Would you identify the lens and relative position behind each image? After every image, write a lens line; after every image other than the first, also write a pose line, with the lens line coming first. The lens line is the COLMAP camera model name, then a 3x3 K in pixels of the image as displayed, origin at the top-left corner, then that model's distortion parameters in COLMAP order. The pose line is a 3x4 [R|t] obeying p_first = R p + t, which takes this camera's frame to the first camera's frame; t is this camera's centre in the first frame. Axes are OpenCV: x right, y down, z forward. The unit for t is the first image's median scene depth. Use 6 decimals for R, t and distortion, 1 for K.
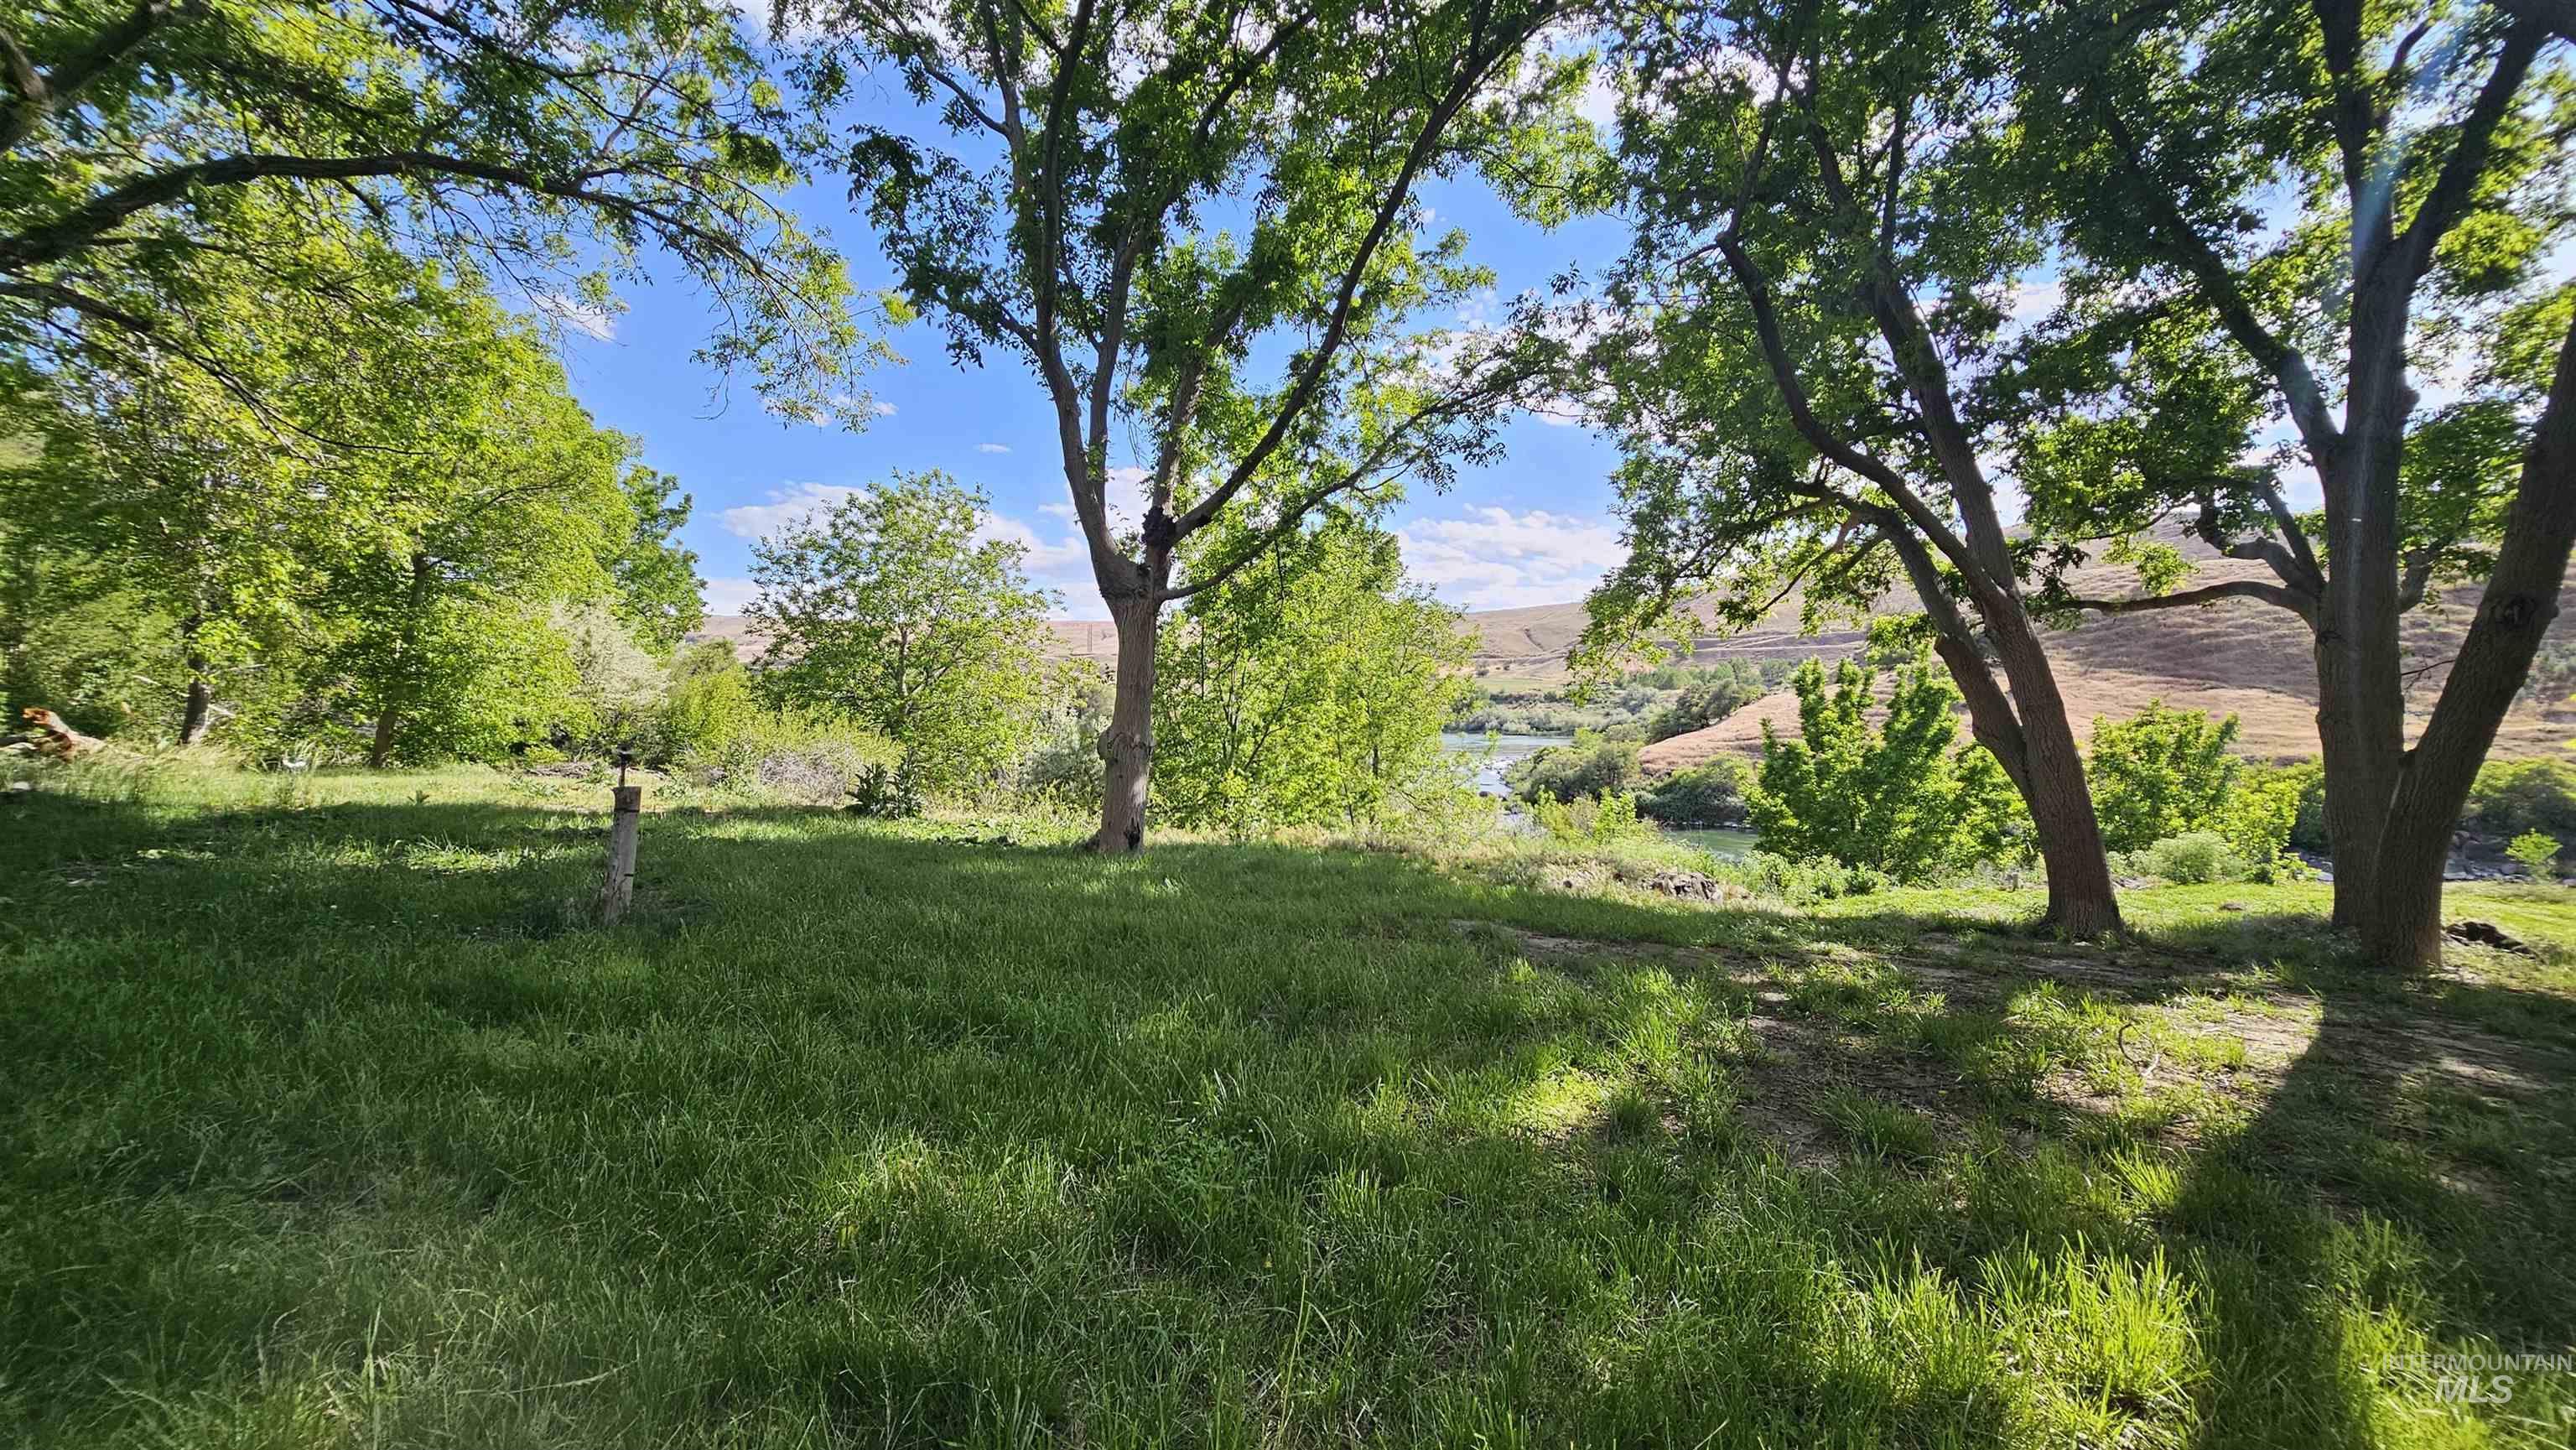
lens RADIAL K [[1081.4, 0, 1297.1], [0, 1081.4, 734.9], [0, 0, 1]] dist [0.012327, -0.000774]
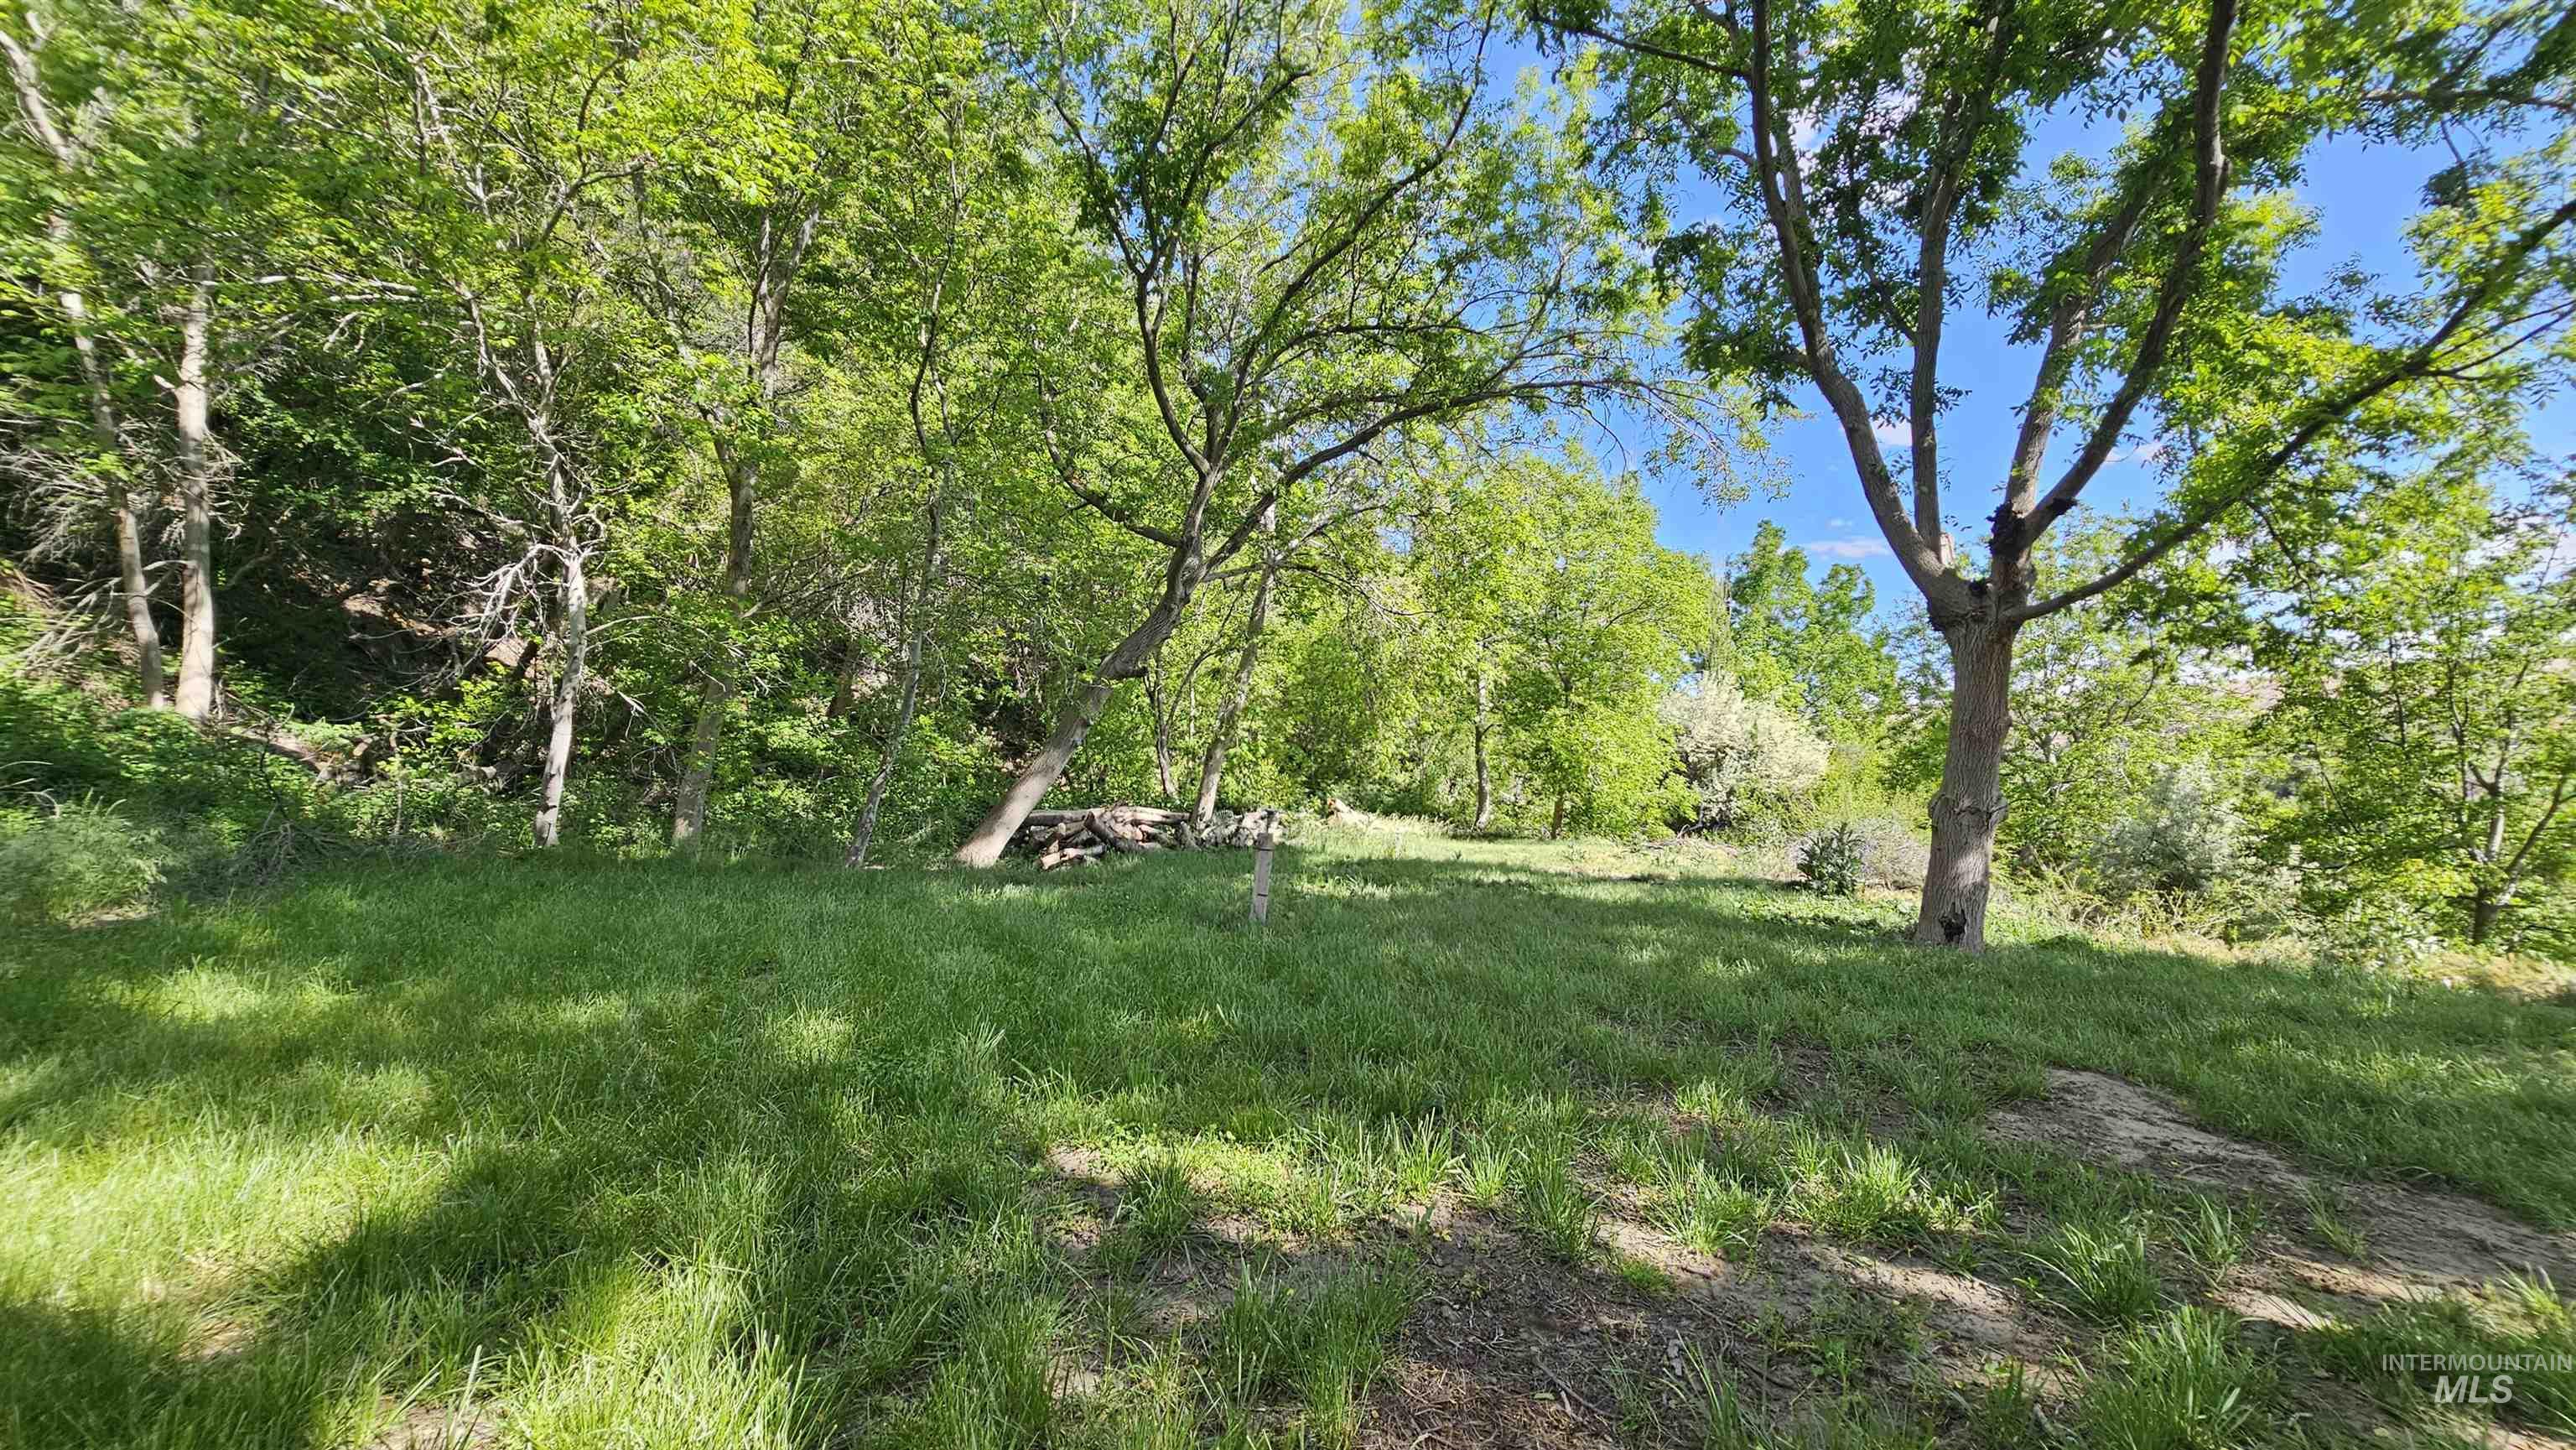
lens RADIAL K [[1081.4, 0, 1297.1], [0, 1081.4, 734.9], [0, 0, 1]] dist [0.012327, -0.000774]
pose [[0.427383, -0.072772, -0.901137, 0.346604], [-0.003510, 0.996614, -0.082147, 0.019875], [0.904064, 0.038271, 0.425680, 0.214324]]
